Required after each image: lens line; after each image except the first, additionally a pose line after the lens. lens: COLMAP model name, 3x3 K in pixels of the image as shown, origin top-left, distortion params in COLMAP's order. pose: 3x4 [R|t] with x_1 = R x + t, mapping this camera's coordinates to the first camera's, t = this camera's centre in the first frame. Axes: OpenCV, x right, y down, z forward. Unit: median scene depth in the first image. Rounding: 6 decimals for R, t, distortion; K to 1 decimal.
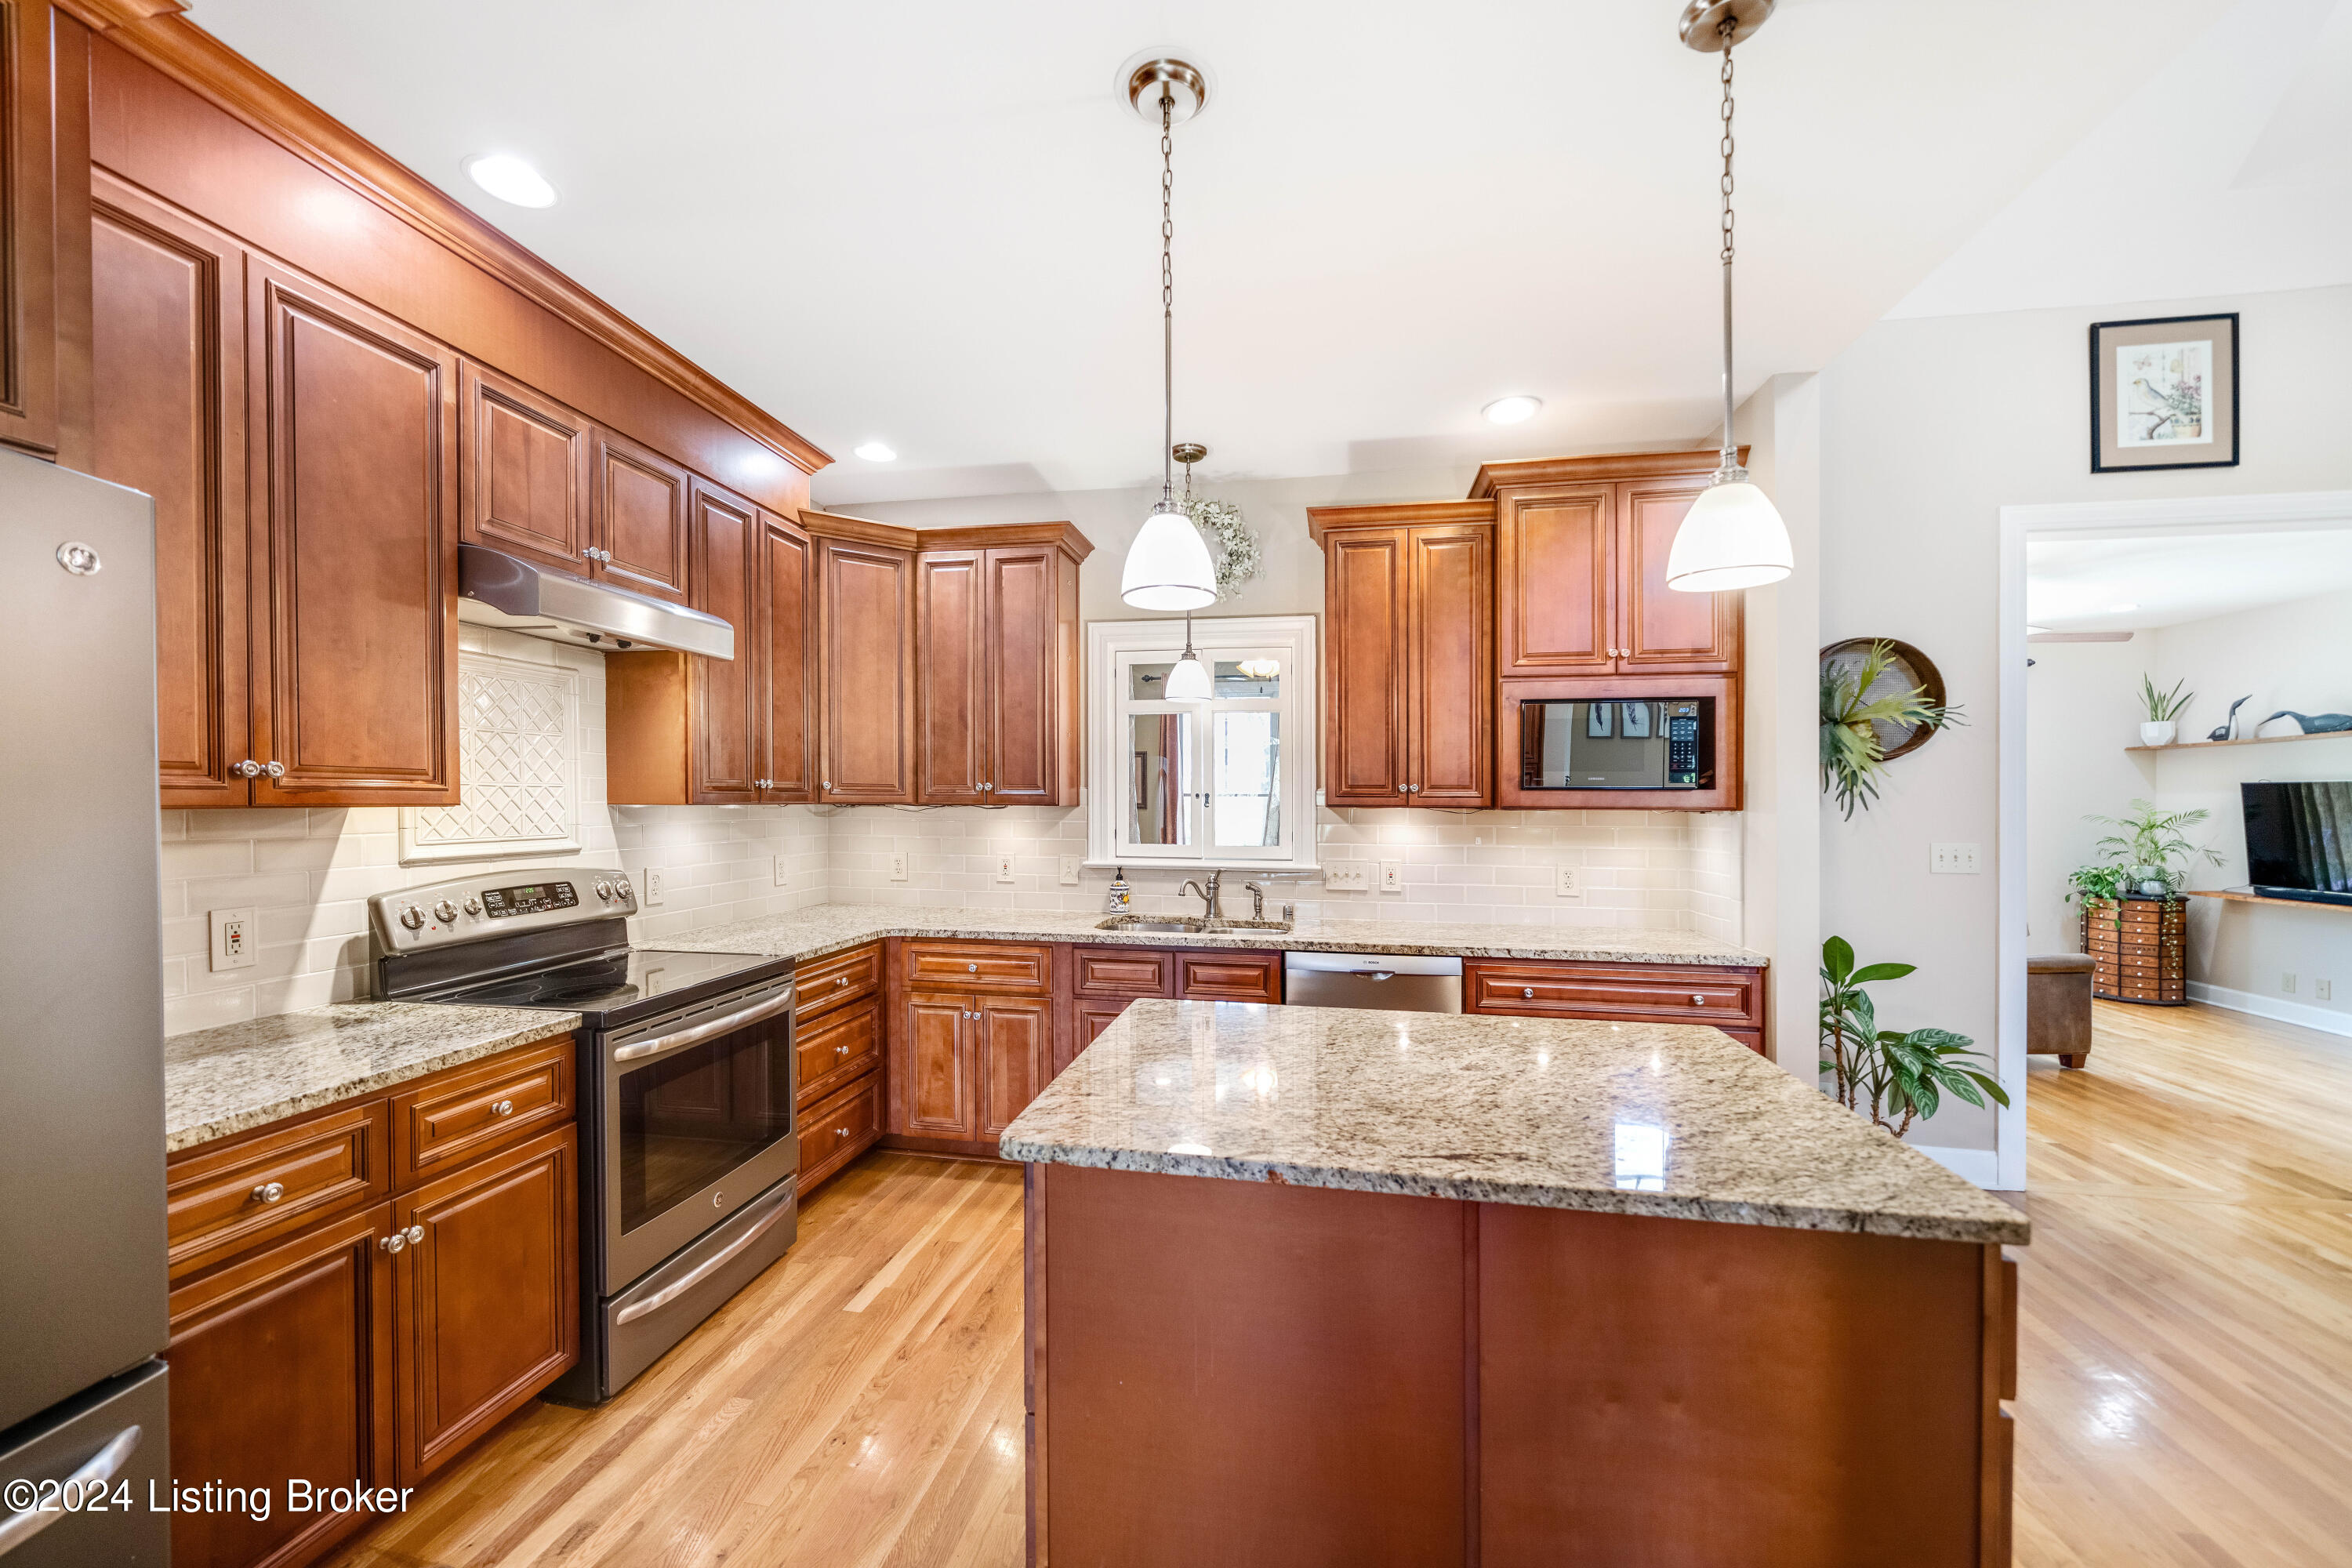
lens RADIAL K [[909.8, 0, 1160.8], [0, 909.8, 807.5], [0, 0, 1]] dist [-0.001697, -0.000240]
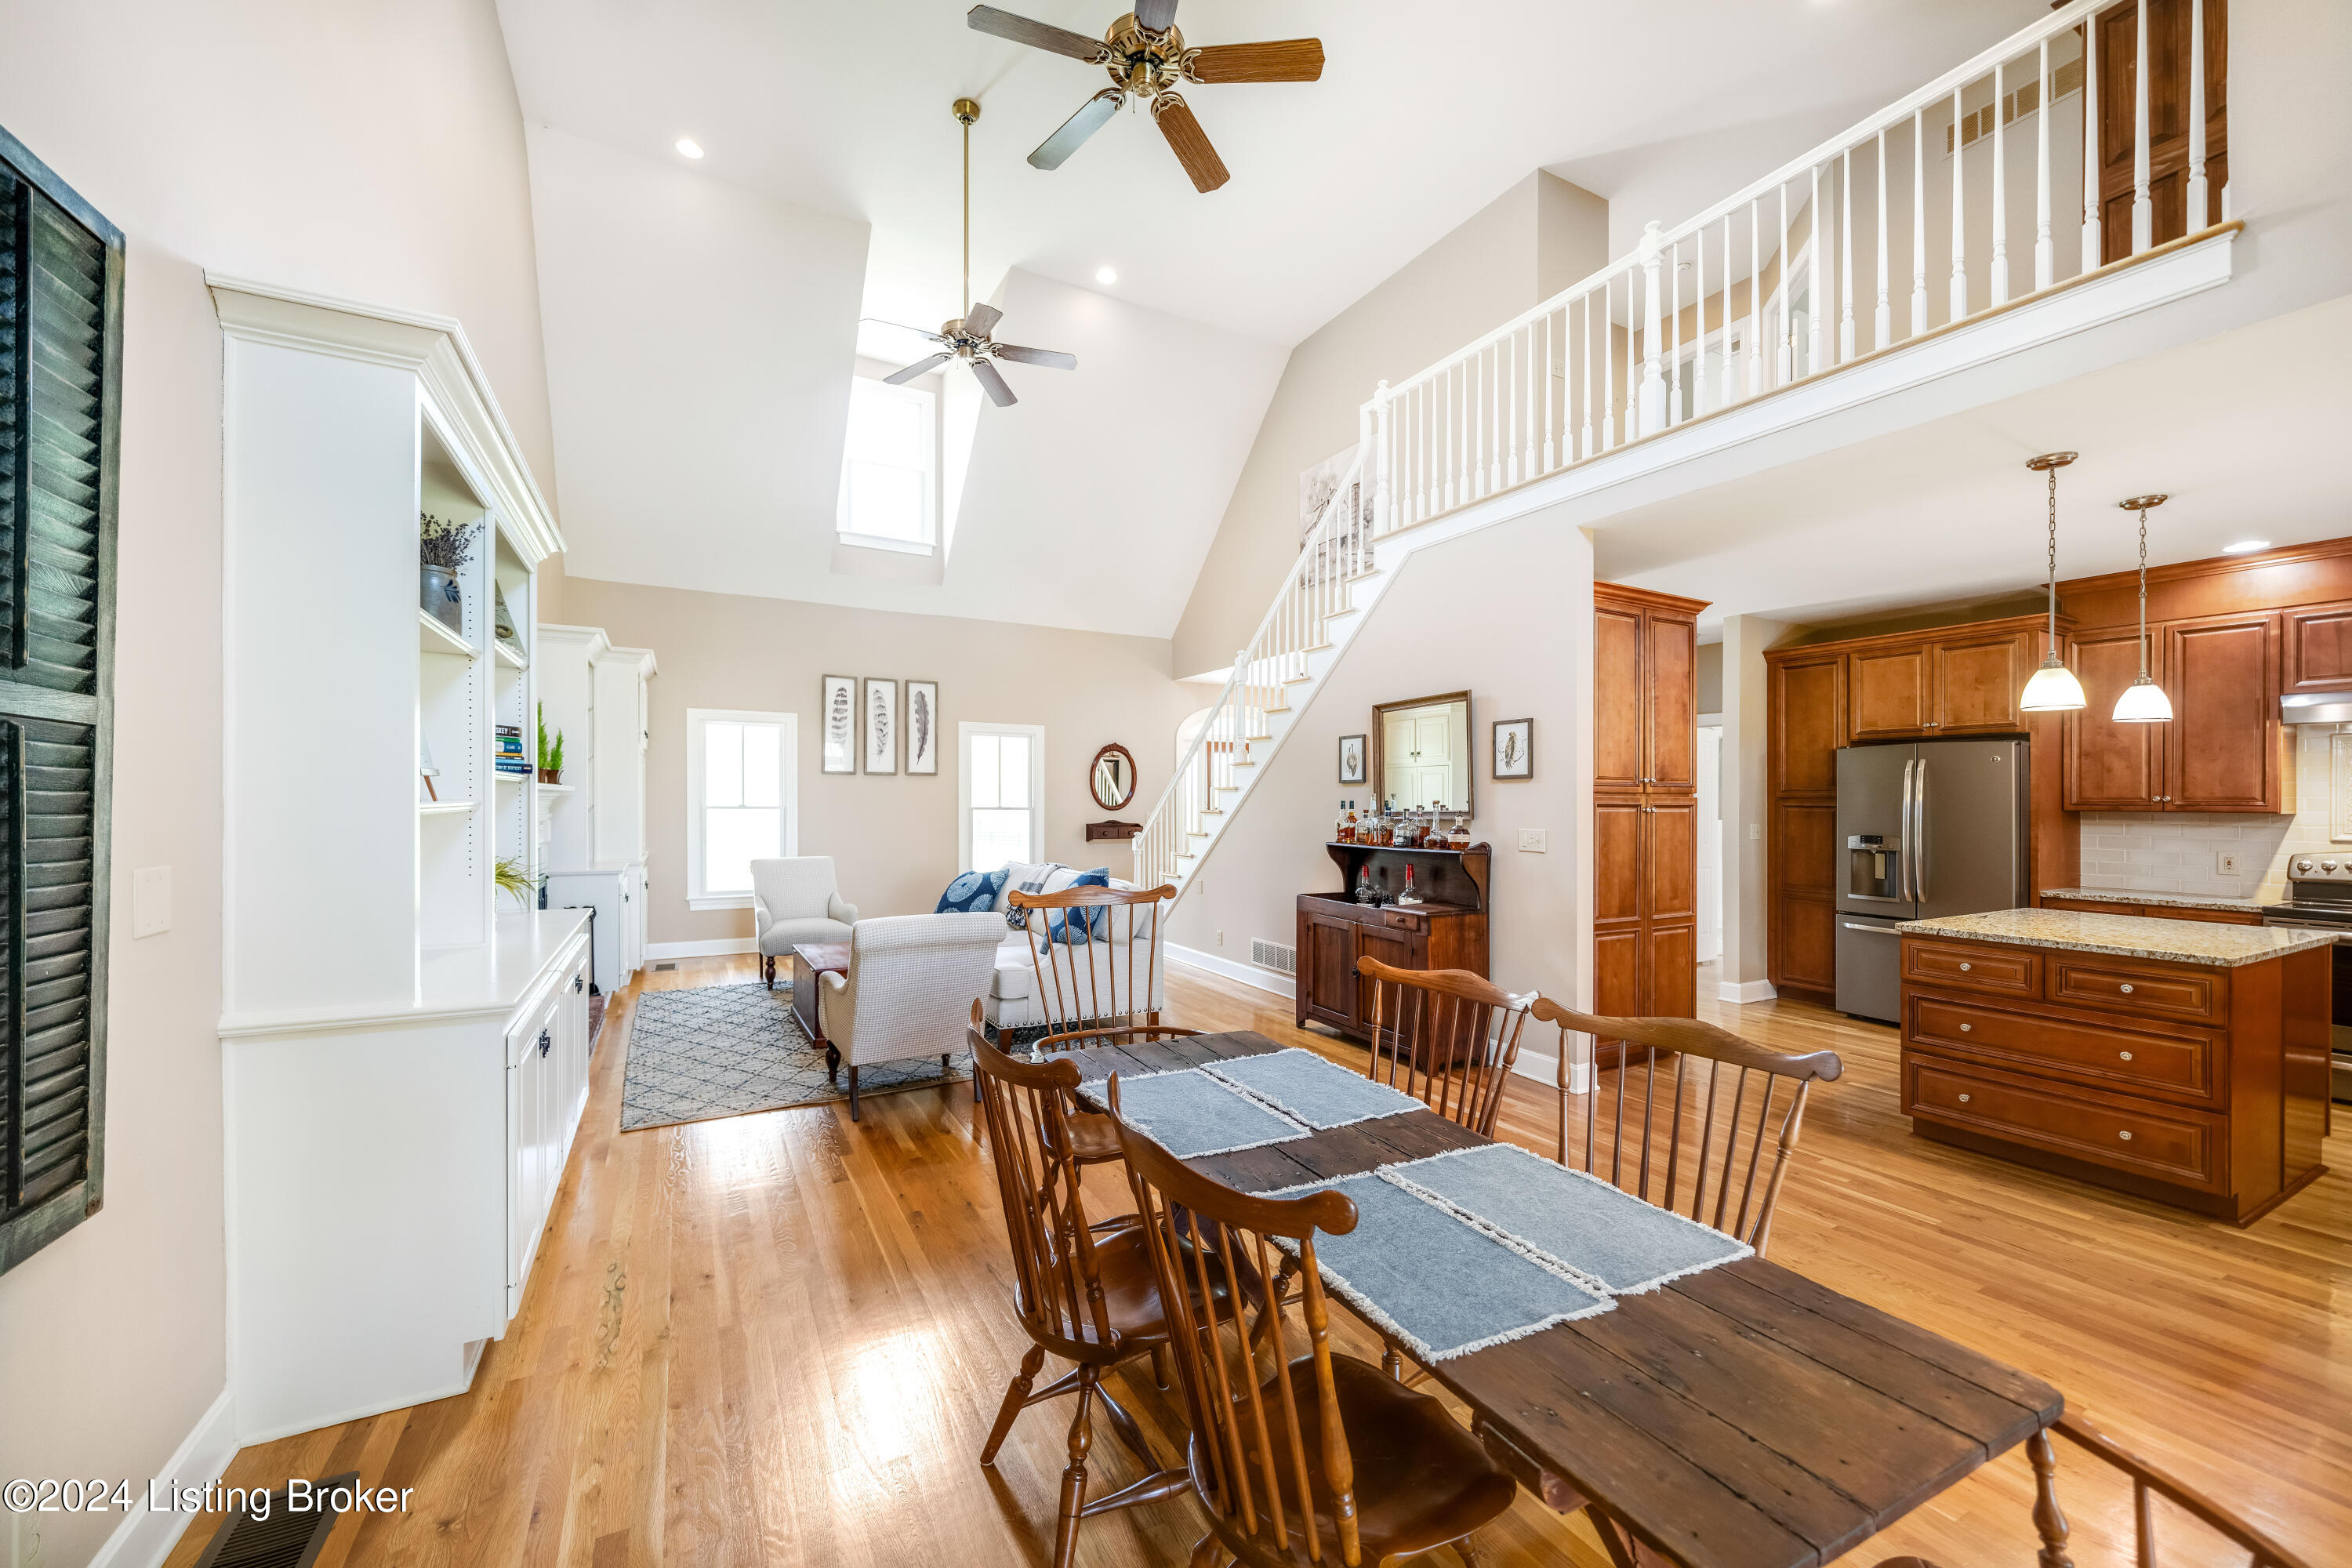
lens RADIAL K [[909.8, 0, 1156.8], [0, 909.8, 797.2], [0, 0, 1]] dist [-0.001697, -0.000240]
pose [[-0.773279, -0.013361, -0.633925, 1.696318], [-0.017874, 0.999840, 0.000730, 0.004491], [0.633814, 0.011895, -0.773394, 0.601508]]
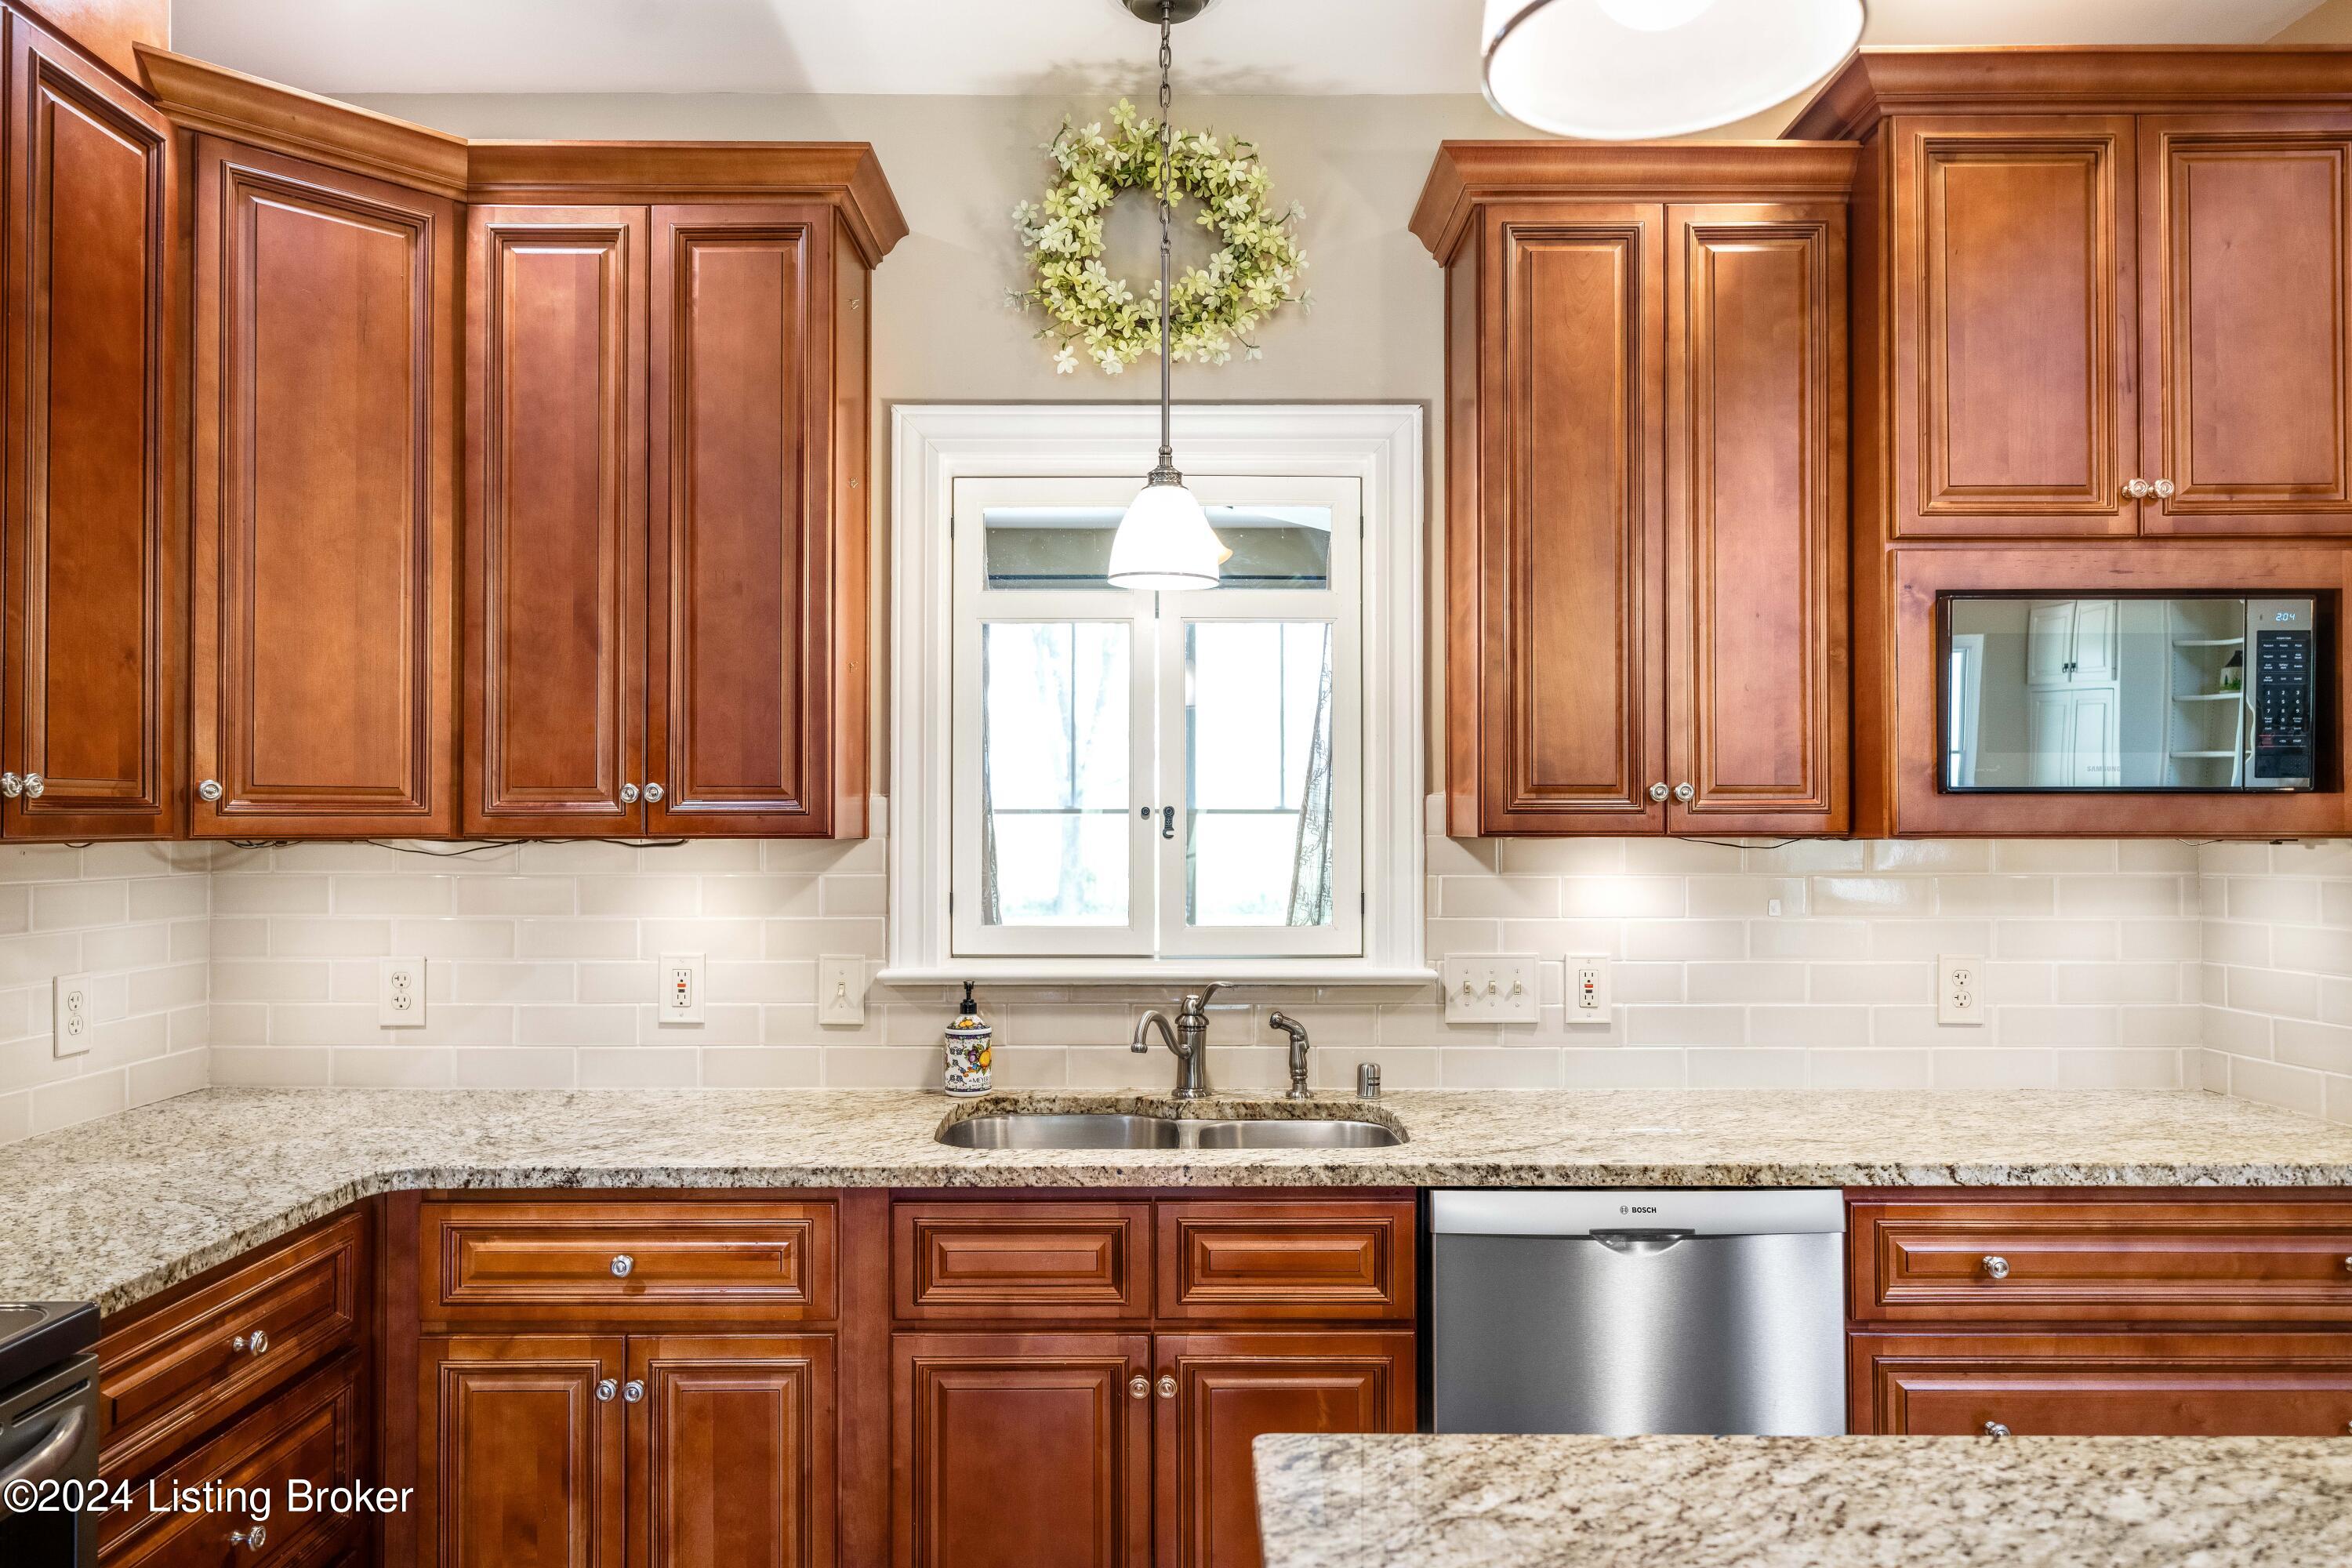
lens RADIAL K [[1590.5, 0, 1166.9], [0, 1590.5, 776.6], [0, 0, 1]] dist [0.003625, 0.000760]
pose [[0.981958, -0.001058, 0.189097, -0.107079], [0.007908, 0.999339, -0.035475, -0.003498], [-0.188935, 0.036330, 0.981317, 0.288843]]
